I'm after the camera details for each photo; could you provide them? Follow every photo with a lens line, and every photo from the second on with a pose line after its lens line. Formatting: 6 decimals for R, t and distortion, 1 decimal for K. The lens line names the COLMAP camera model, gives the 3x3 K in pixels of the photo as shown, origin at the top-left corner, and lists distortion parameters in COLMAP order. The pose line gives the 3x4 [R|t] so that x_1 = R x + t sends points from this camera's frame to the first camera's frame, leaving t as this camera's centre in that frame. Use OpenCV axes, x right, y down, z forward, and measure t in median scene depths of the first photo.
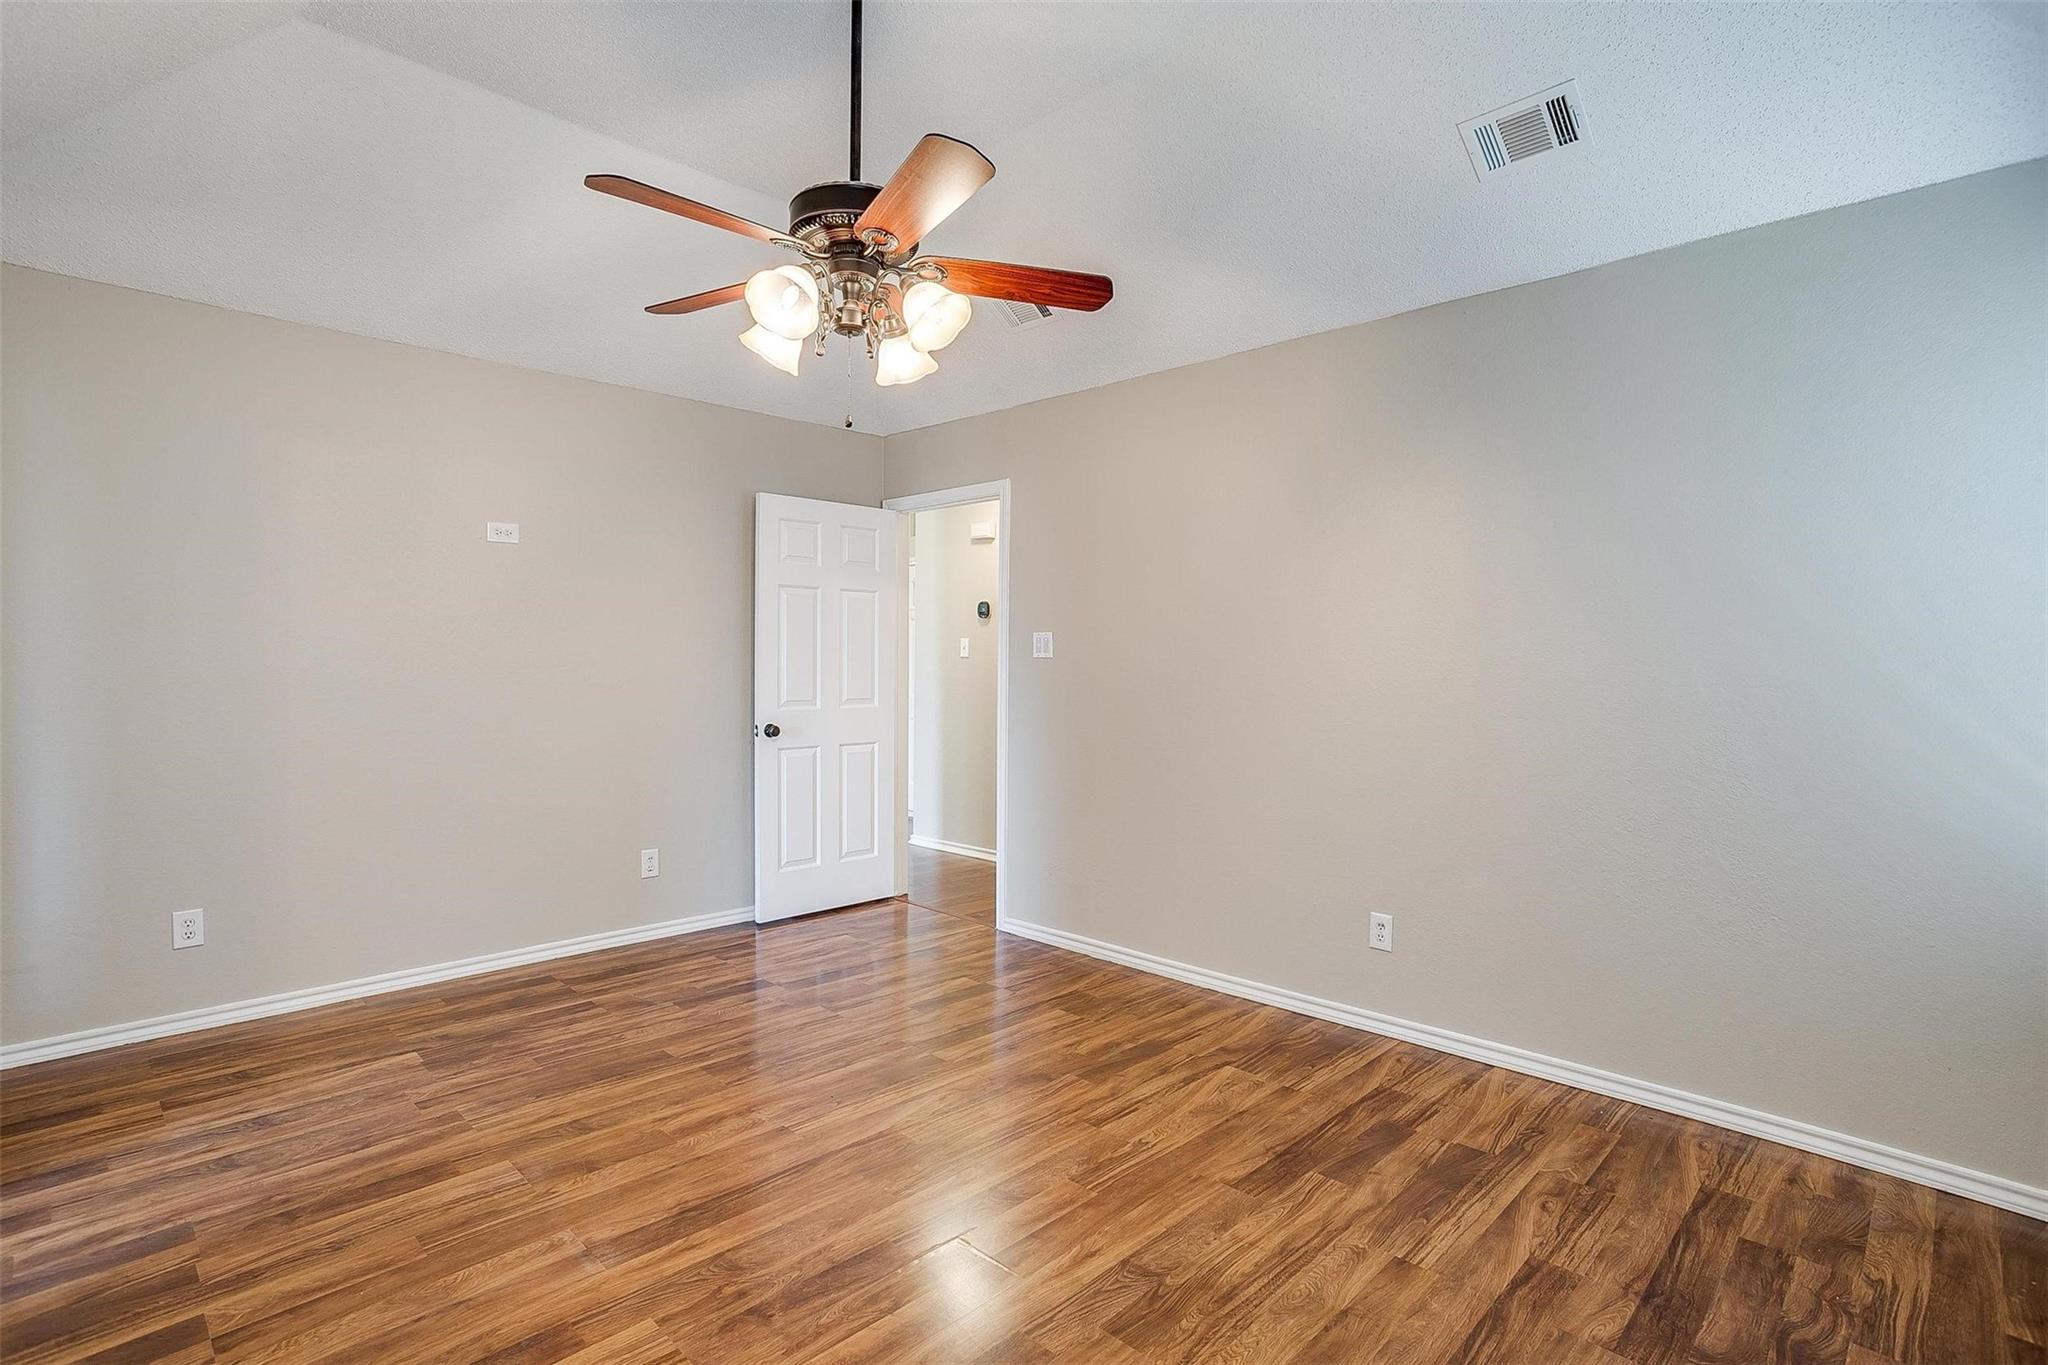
lens RADIAL K [[995.0, 0, 1023.4], [0, 995.0, 690.0], [0, 0, 1]] dist [-0.061495, 0.037040]
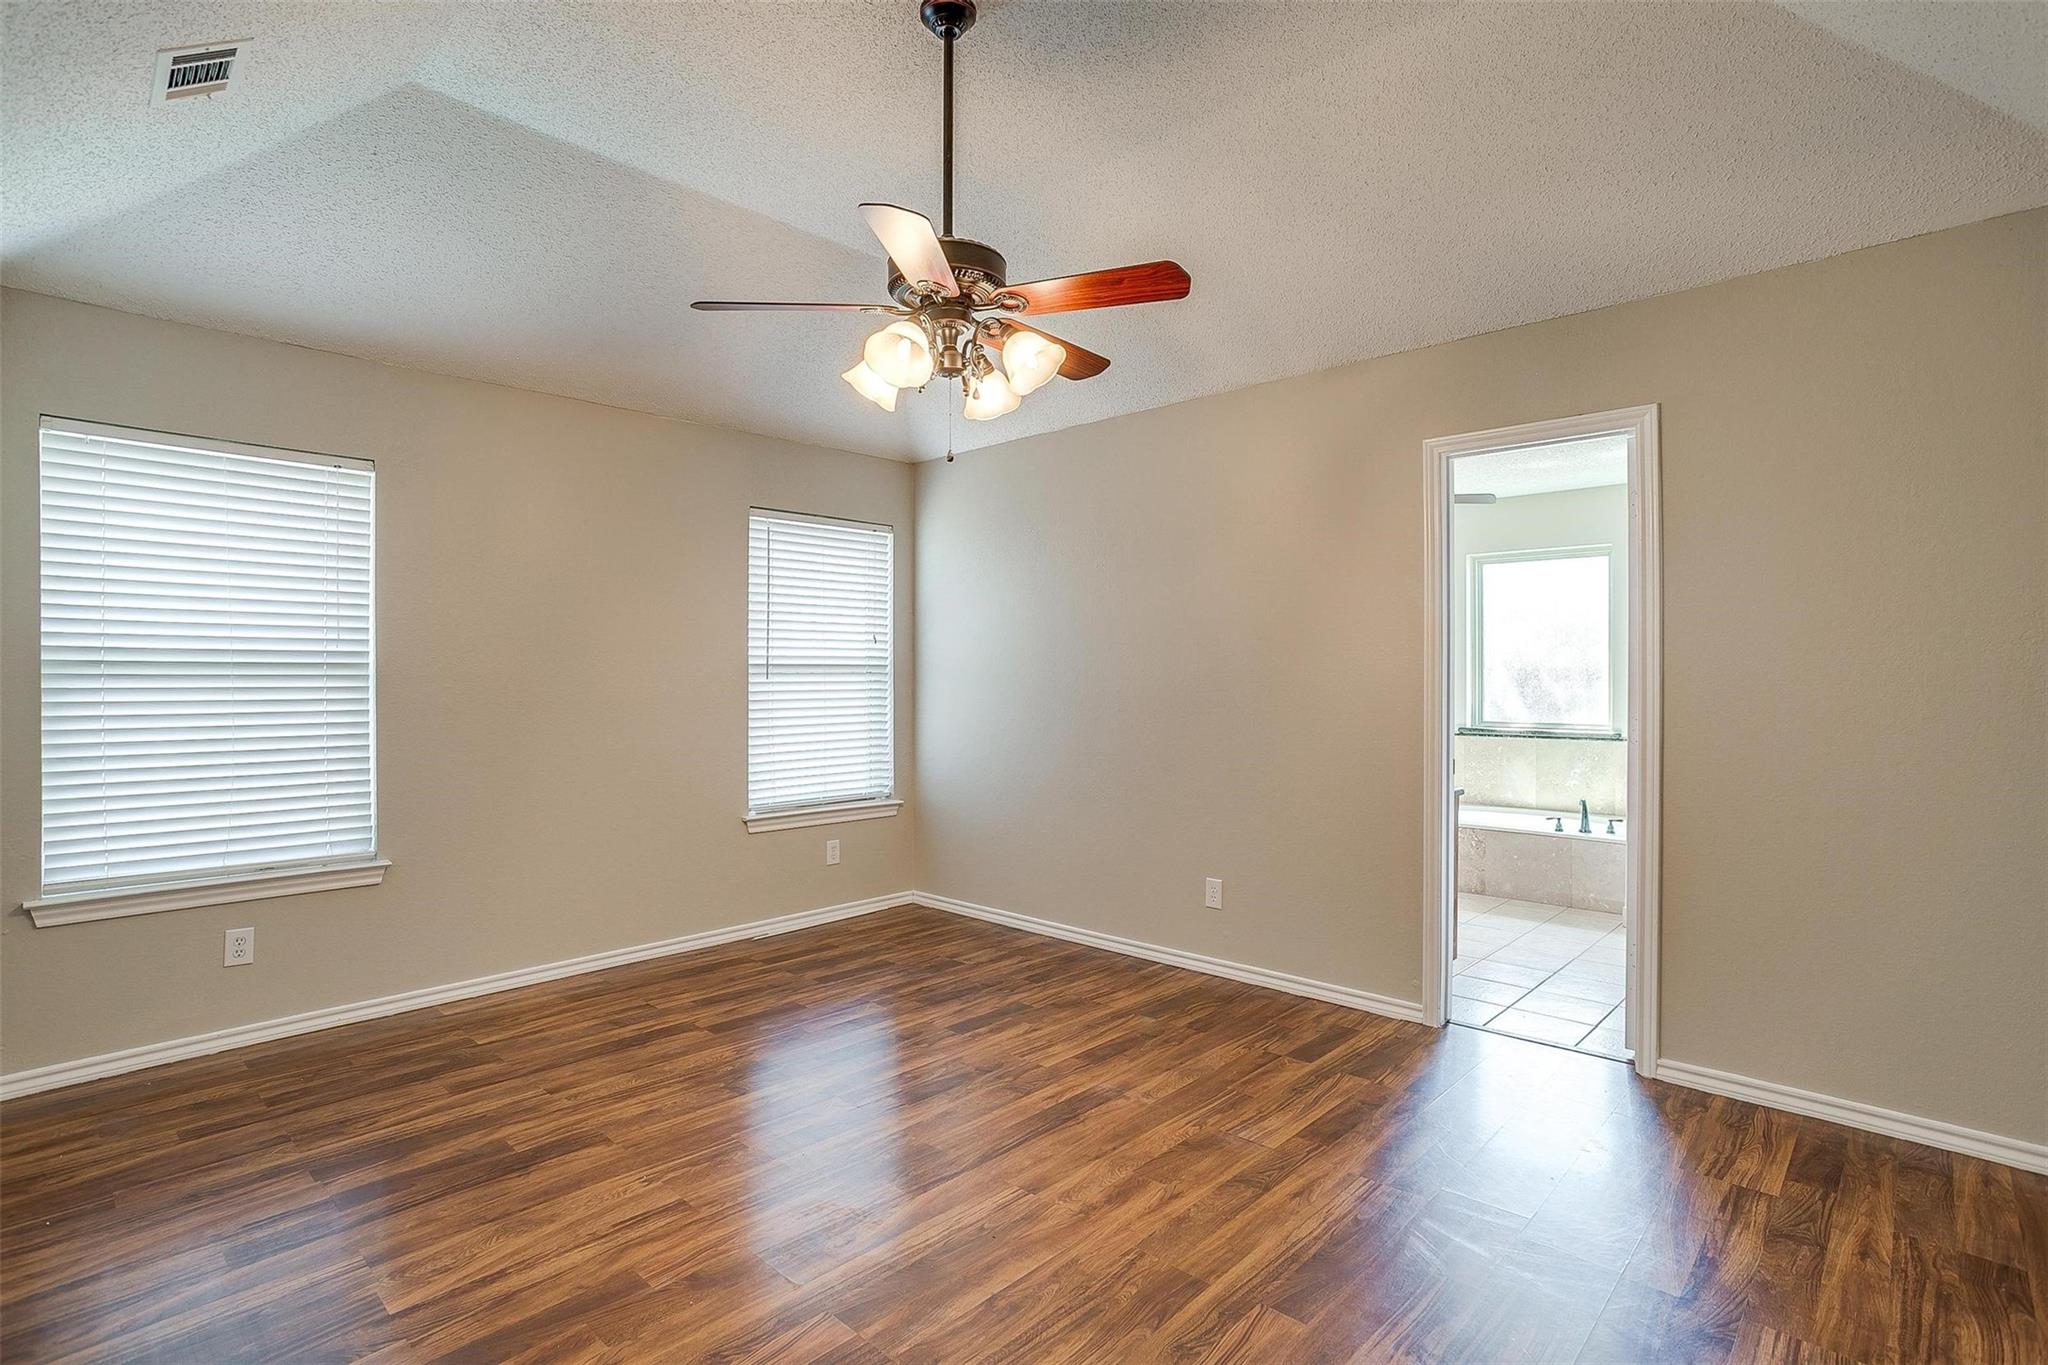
lens RADIAL K [[995.0, 0, 1023.4], [0, 995.0, 690.0], [0, 0, 1]] dist [-0.061495, 0.037040]
pose [[-0.999816, -0.005220, -0.018465, -0.228986], [-0.005985, 0.999117, 0.041593, -0.057865], [0.018231, 0.041696, -0.998964, 1.995237]]
